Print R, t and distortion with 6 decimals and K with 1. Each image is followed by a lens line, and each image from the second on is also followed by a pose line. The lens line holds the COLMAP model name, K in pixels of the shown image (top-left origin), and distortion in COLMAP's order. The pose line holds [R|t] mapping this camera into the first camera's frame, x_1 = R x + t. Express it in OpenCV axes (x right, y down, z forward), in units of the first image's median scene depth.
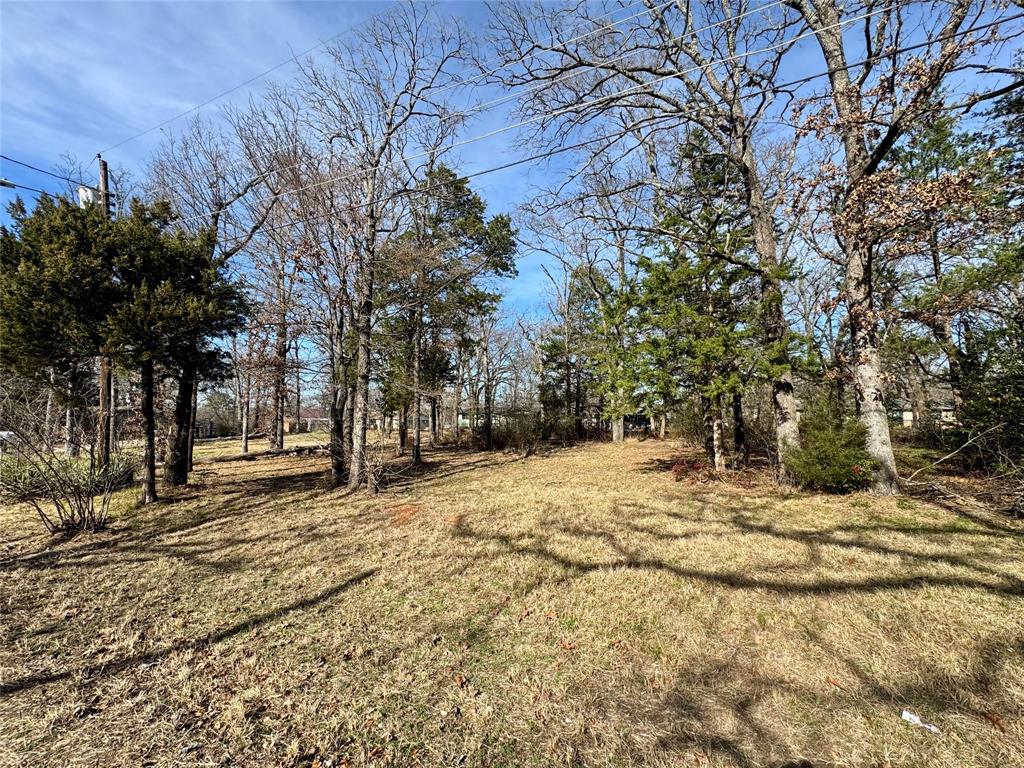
lens RADIAL K [[410.1, 0, 512.5], [0, 410.1, 383.6], [0, 0, 1]] dist [-0.002971, -0.000179]
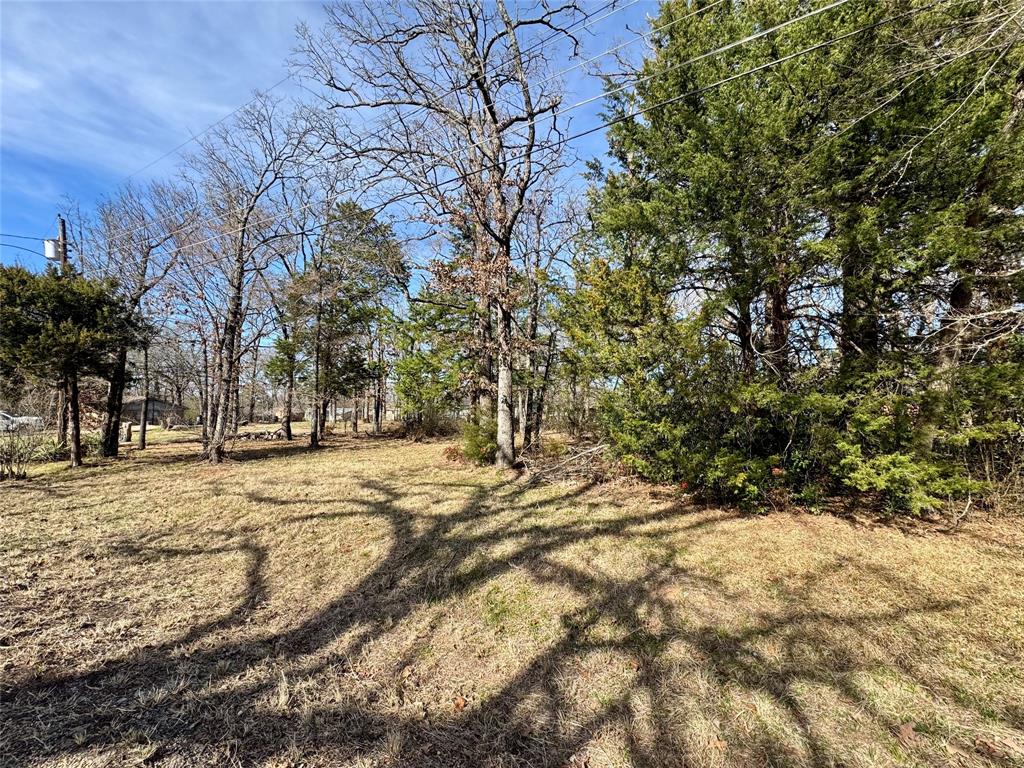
lens RADIAL K [[410.1, 0, 514.0], [0, 410.1, 385.0], [0, 0, 1]] dist [-0.002971, -0.000179]
pose [[0.997535, 0.007983, -0.069711, 0.804451], [-0.006423, 0.999725, 0.022571, -0.044686], [0.069872, -0.022068, 0.997312, -0.353013]]
